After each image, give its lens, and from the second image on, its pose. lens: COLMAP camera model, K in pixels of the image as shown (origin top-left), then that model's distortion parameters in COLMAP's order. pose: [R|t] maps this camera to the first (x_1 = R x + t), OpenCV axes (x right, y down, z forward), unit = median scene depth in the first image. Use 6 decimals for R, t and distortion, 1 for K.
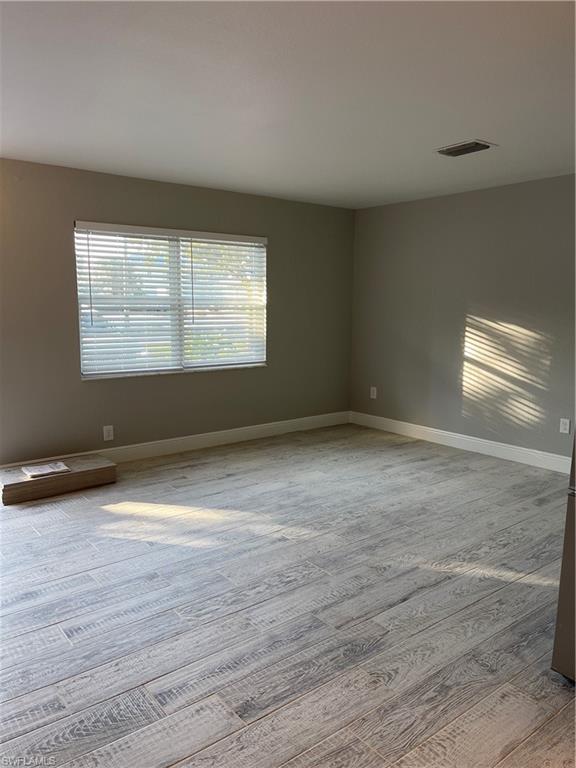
lens RADIAL K [[578.4, 0, 288.0], [0, 578.4, 384.0], [0, 0, 1]] dist [0.072696, -0.098399]
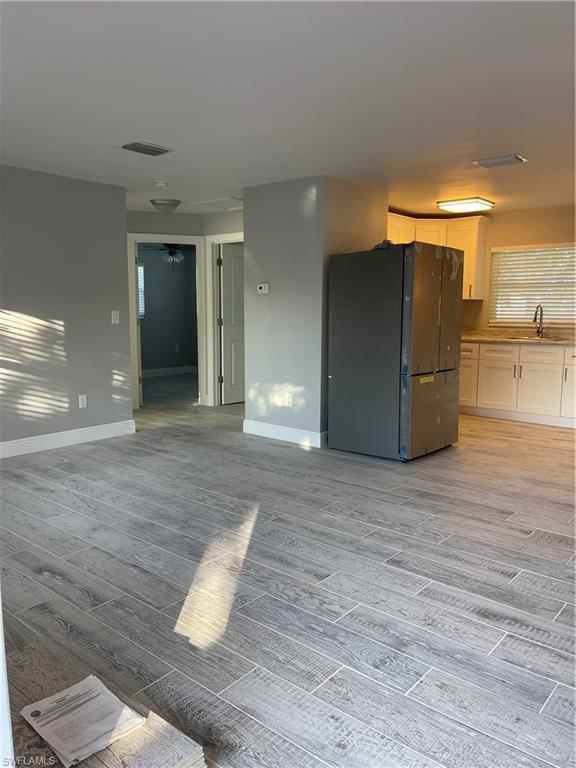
lens RADIAL K [[578.4, 0, 288.0], [0, 578.4, 384.0], [0, 0, 1]] dist [0.072696, -0.098399]
pose [[-0.197507, -0.139648, 0.970304, -1.292118], [0.131199, 0.977131, 0.167337, -0.178523], [-0.971482, 0.160353, -0.174668, 1.507497]]
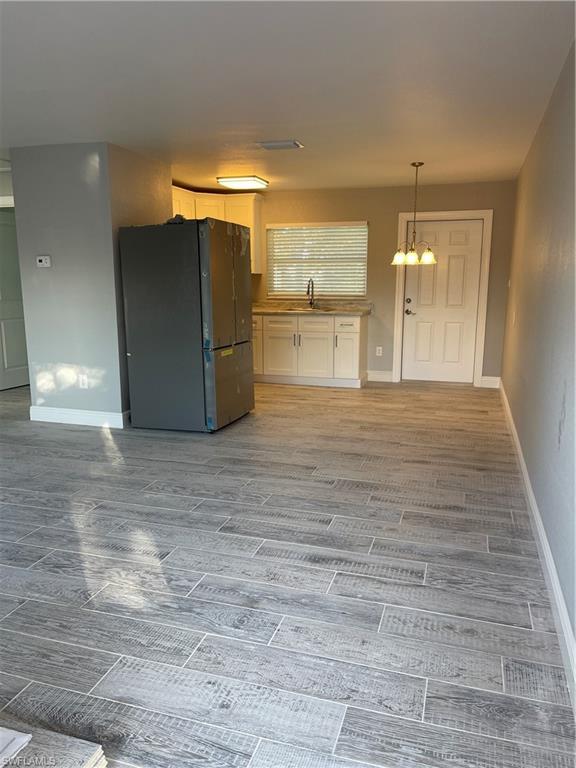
lens RADIAL K [[575.9, 0, 288.0], [0, 575.9, 384.0], [0, 0, 1]] dist [0.071772, -0.093891]
pose [[-0.562706, -0.158986, 0.811225, -1.269239], [0.110960, 0.957924, 0.264705, -0.209324], [-0.819176, 0.238965, -0.521388, 1.610718]]
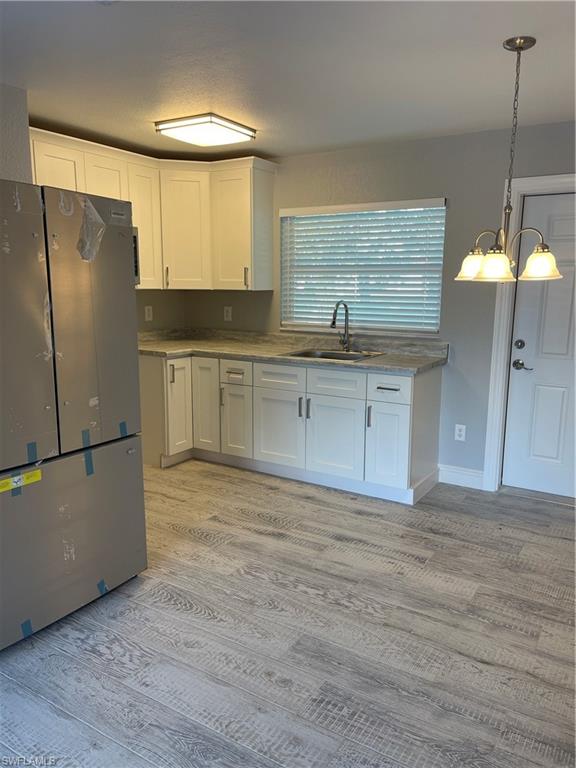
lens RADIAL K [[578.4, 0, 288.0], [0, 578.4, 384.0], [0, 0, 1]] dist [0.072696, -0.098399]
pose [[-0.337494, -0.174546, 0.925003, -0.465759], [0.121962, 0.966267, 0.226831, -0.104351], [-0.933393, 0.189369, -0.304821, 0.604620]]
